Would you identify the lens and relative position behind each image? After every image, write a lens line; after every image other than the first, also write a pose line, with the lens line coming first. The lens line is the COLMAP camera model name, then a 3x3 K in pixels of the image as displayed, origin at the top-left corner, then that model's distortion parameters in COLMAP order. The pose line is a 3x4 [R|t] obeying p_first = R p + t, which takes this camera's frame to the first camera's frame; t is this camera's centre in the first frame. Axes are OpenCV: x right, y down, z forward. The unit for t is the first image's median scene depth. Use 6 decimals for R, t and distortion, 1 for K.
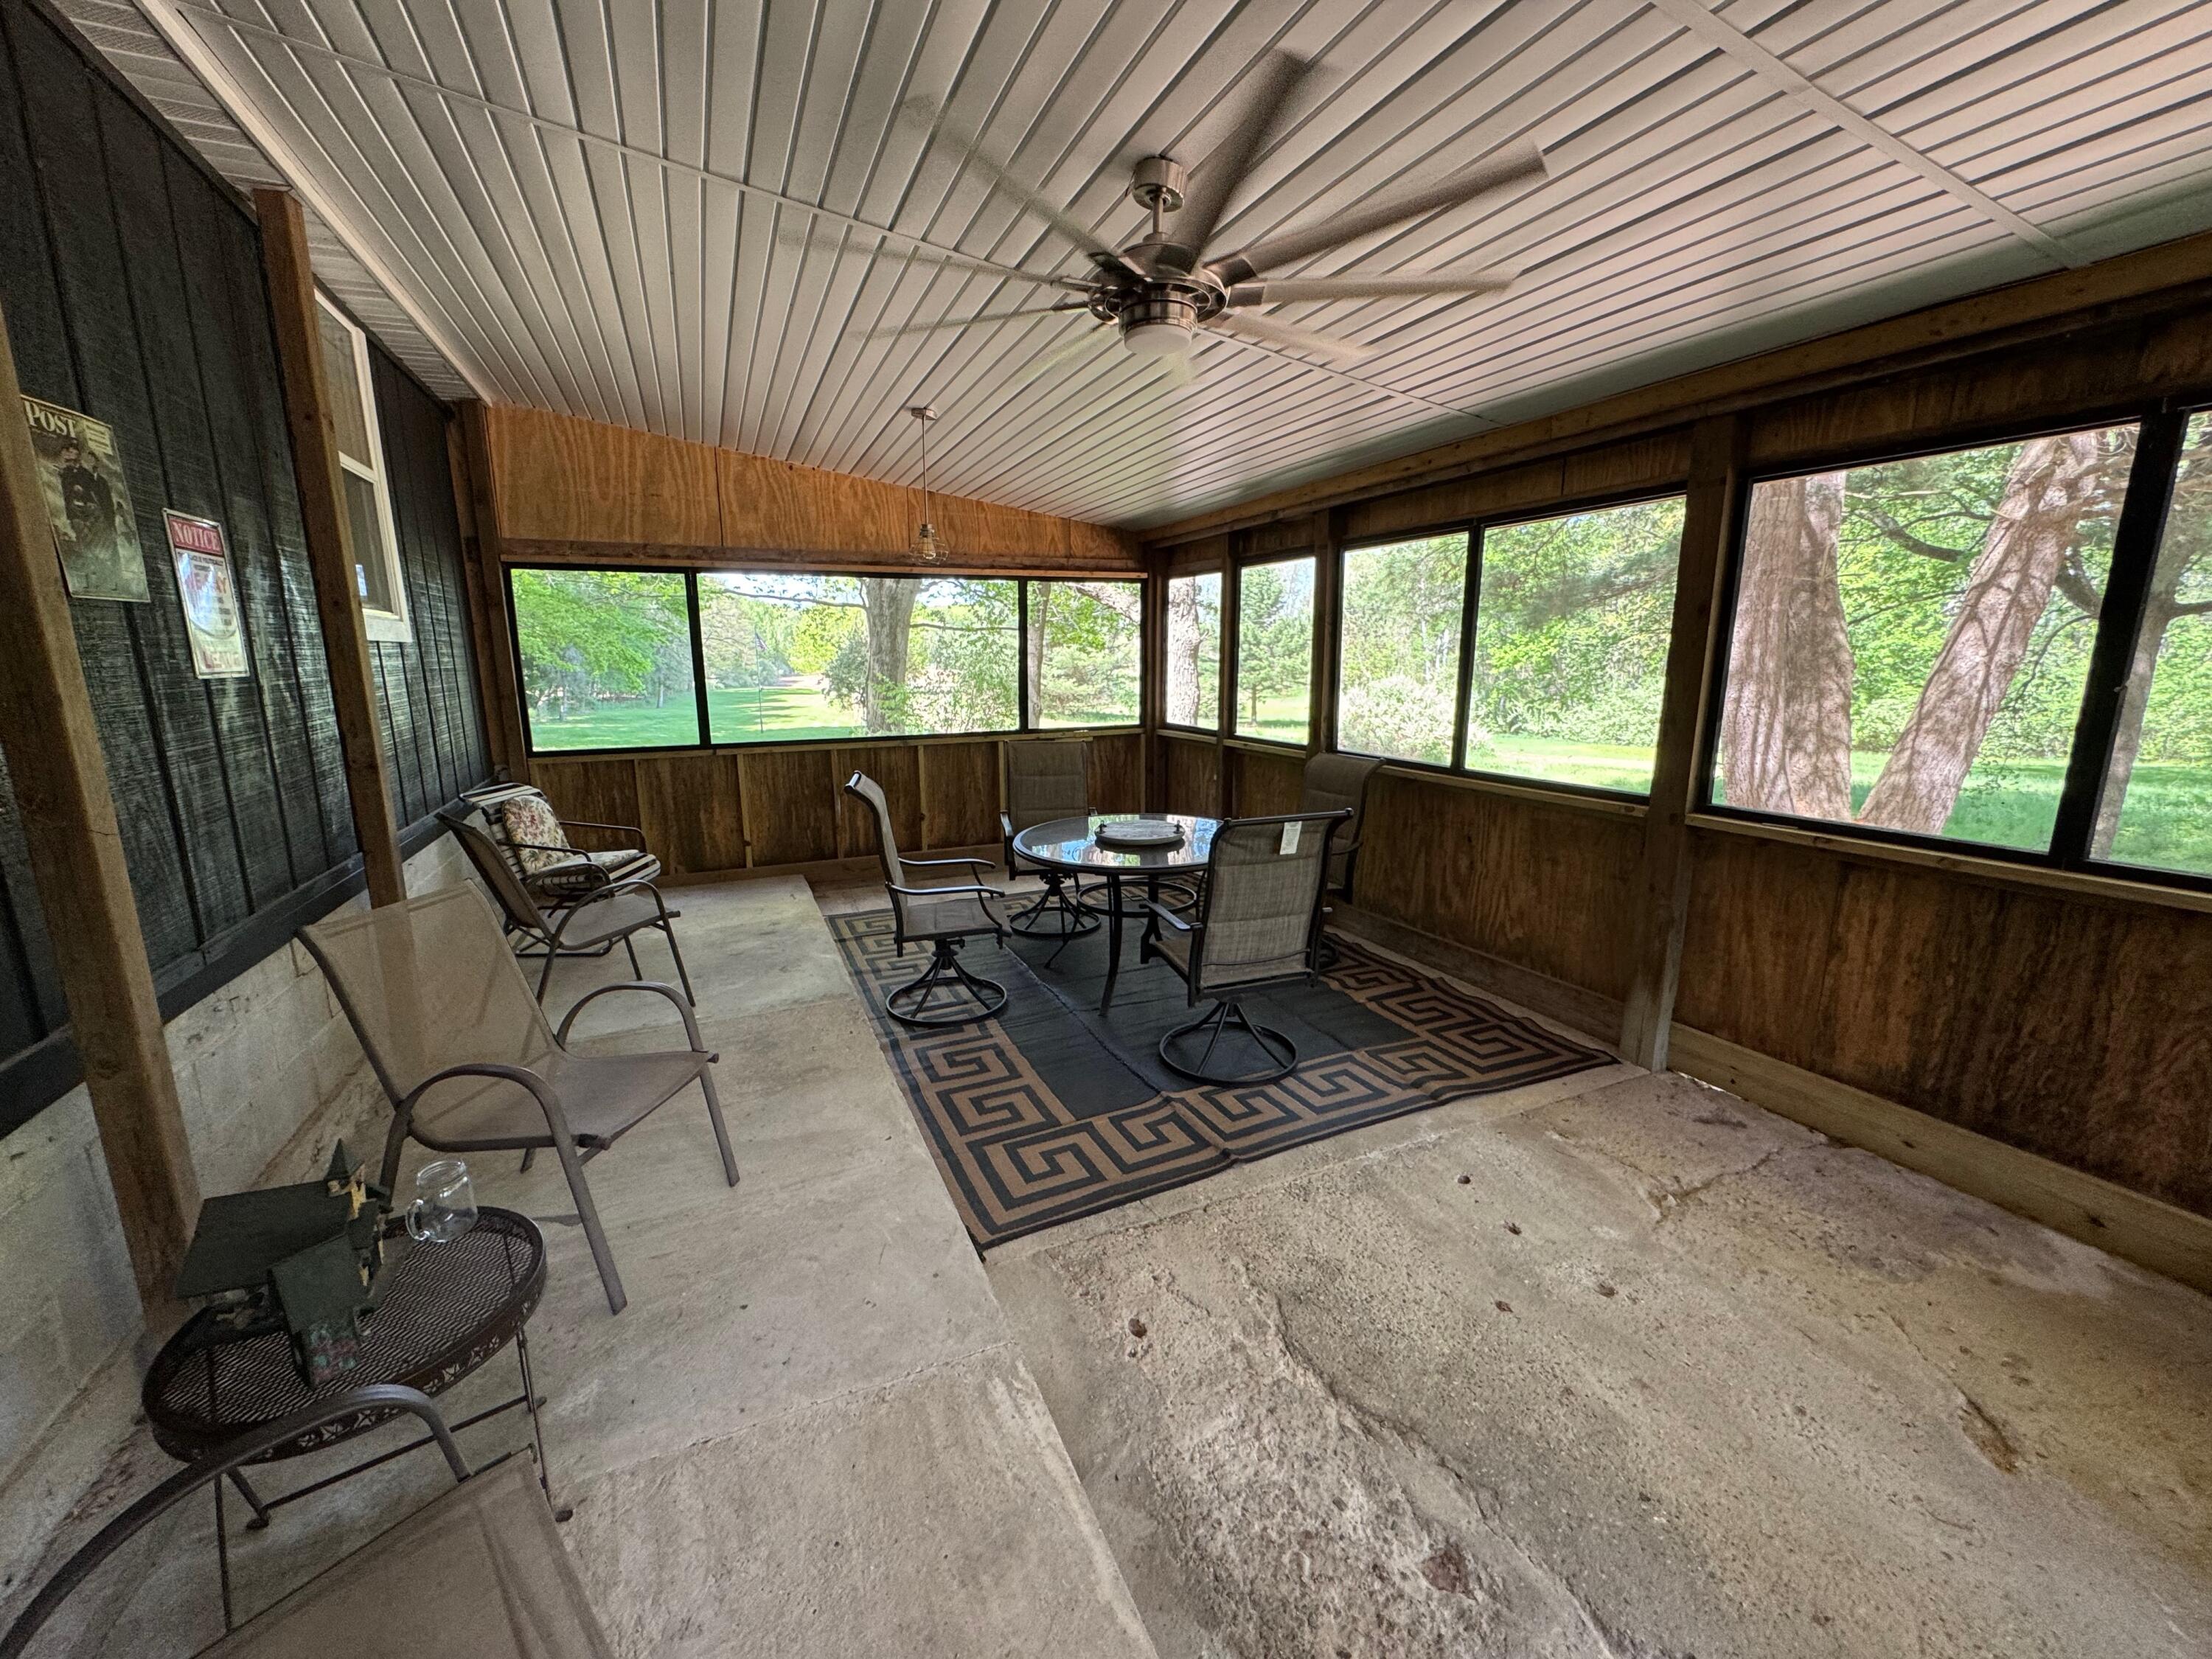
lens RADIAL K [[882.6, 0, 1106.0], [0, 882.6, 829.5], [0, 0, 1]] dist [-0.000629, 0.000081]
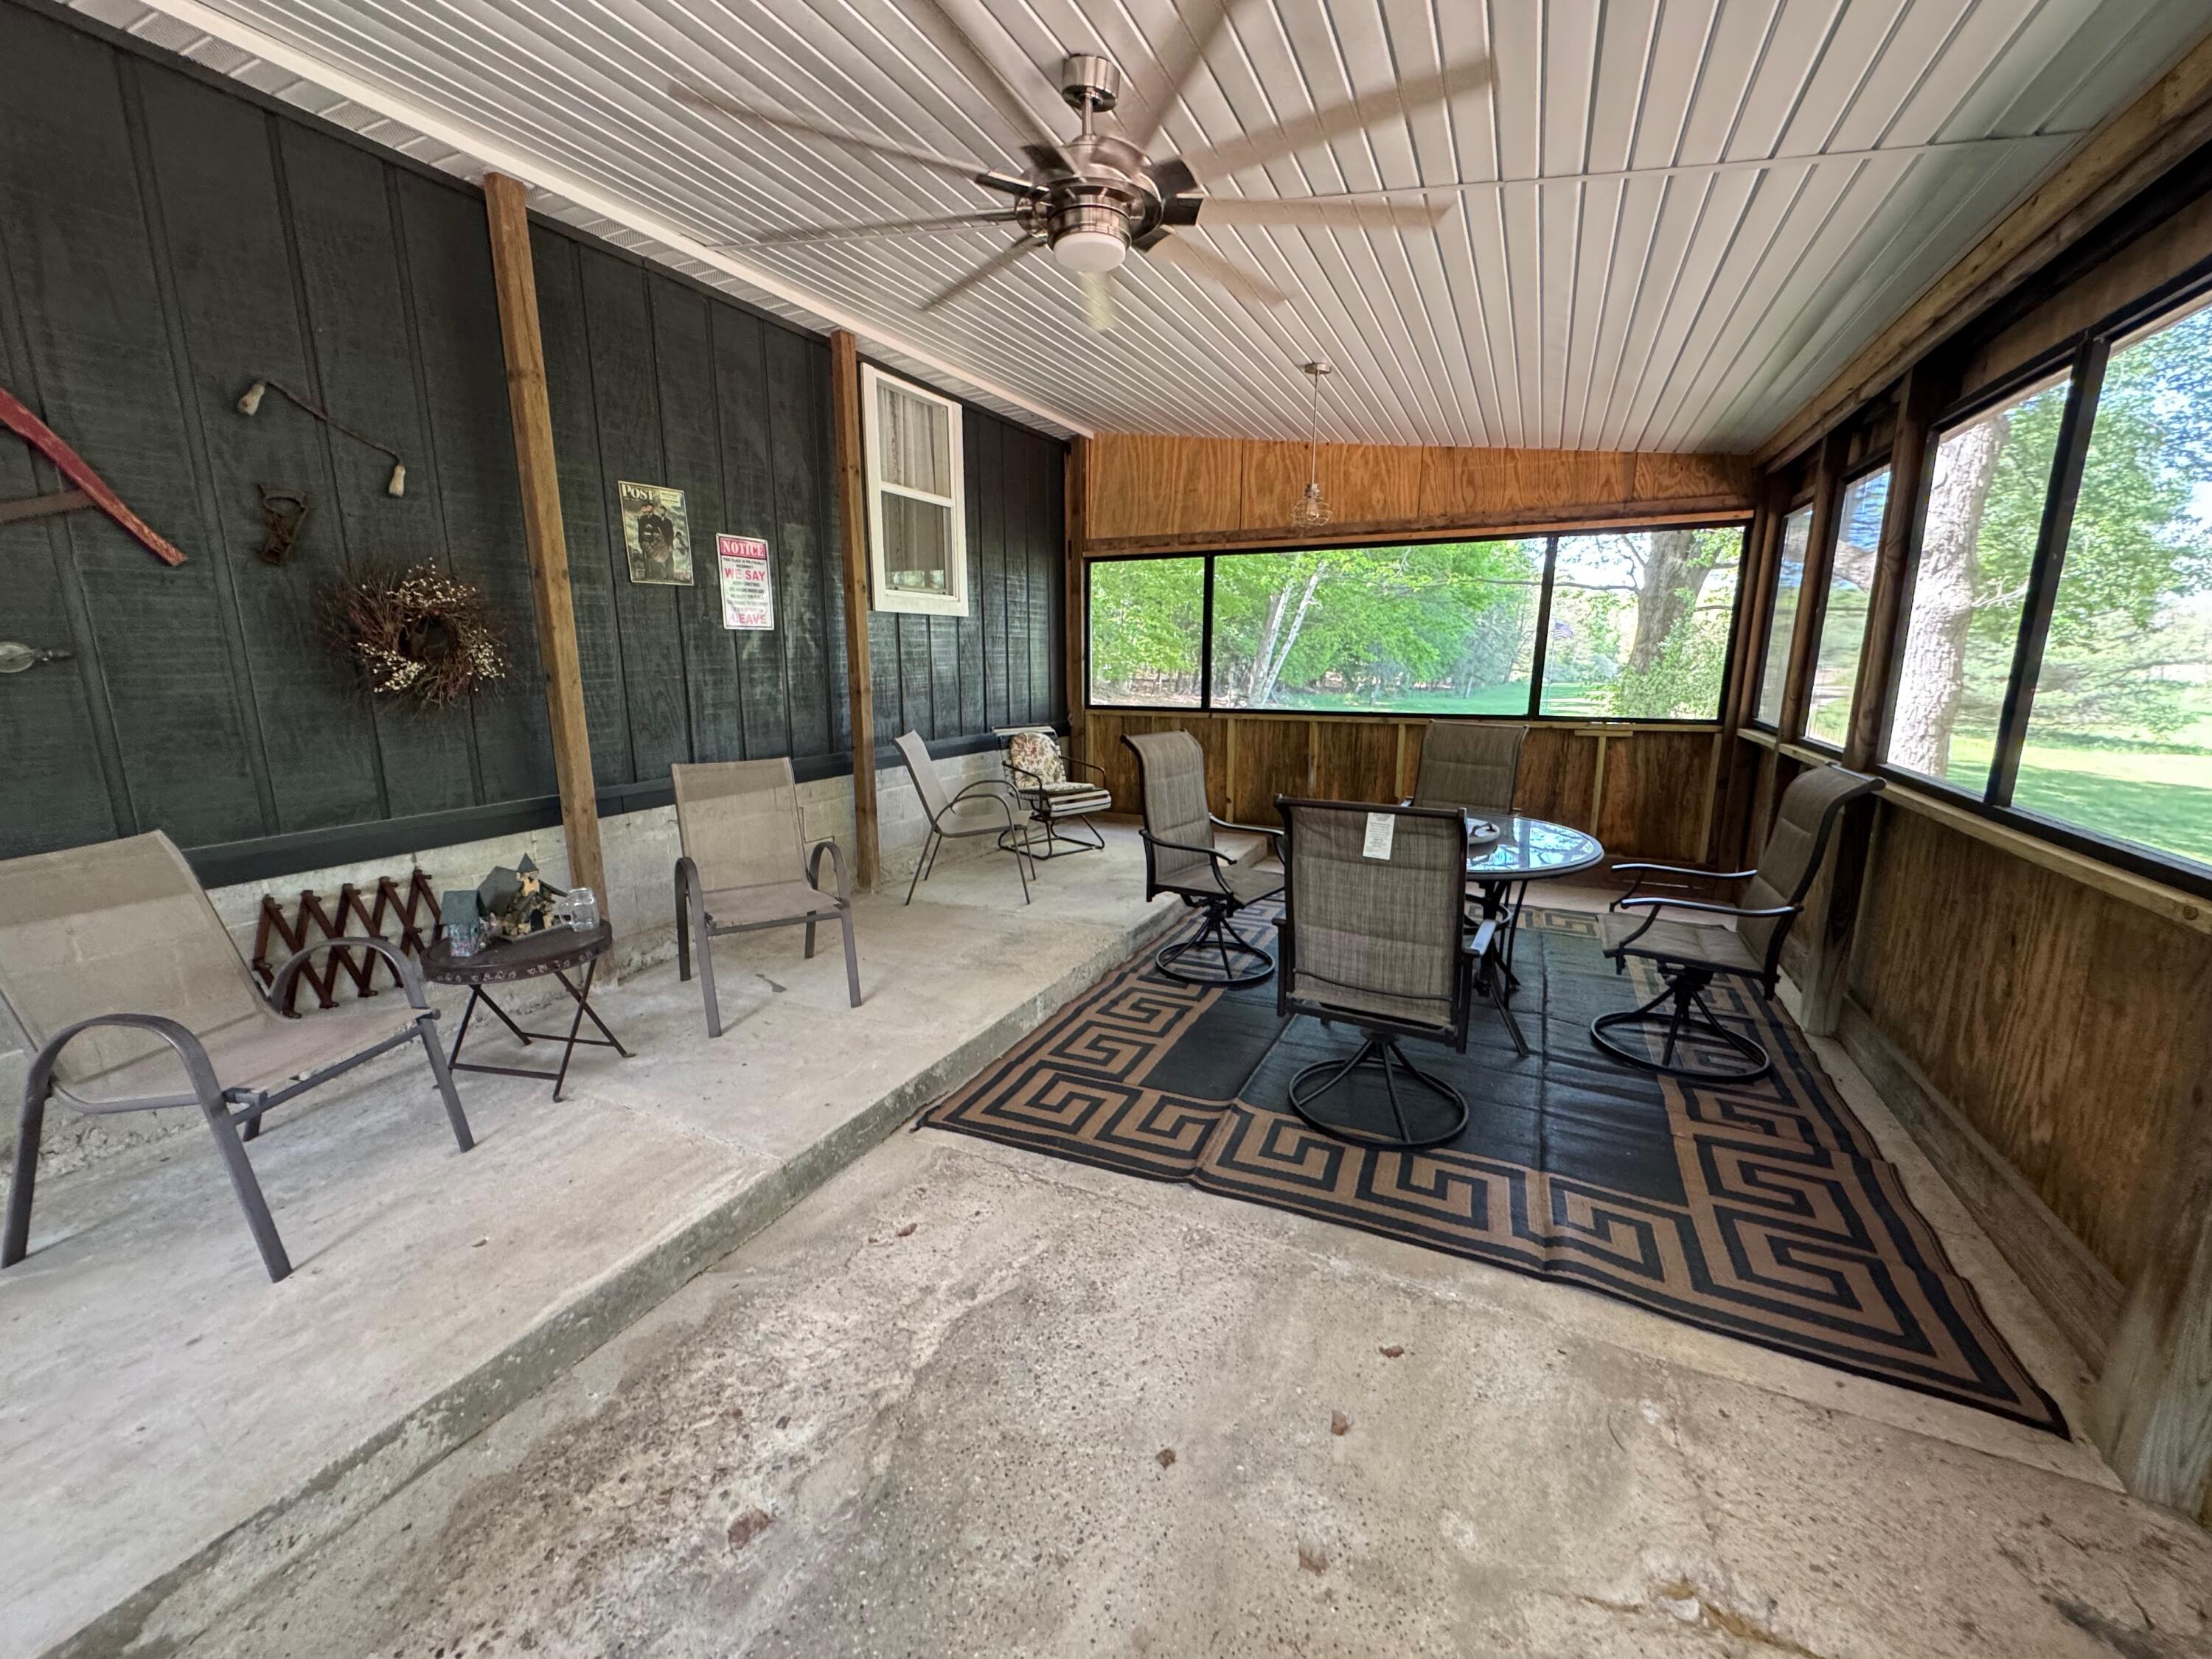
lens RADIAL K [[882.6, 0, 1106.0], [0, 882.6, 829.5], [0, 0, 1]] dist [-0.000629, 0.000081]
pose [[0.640646, 0.157315, -0.751548, 0.573197], [-0.152300, 0.985374, 0.076434, -0.015925], [0.752581, 0.065493, 0.655235, 0.287303]]
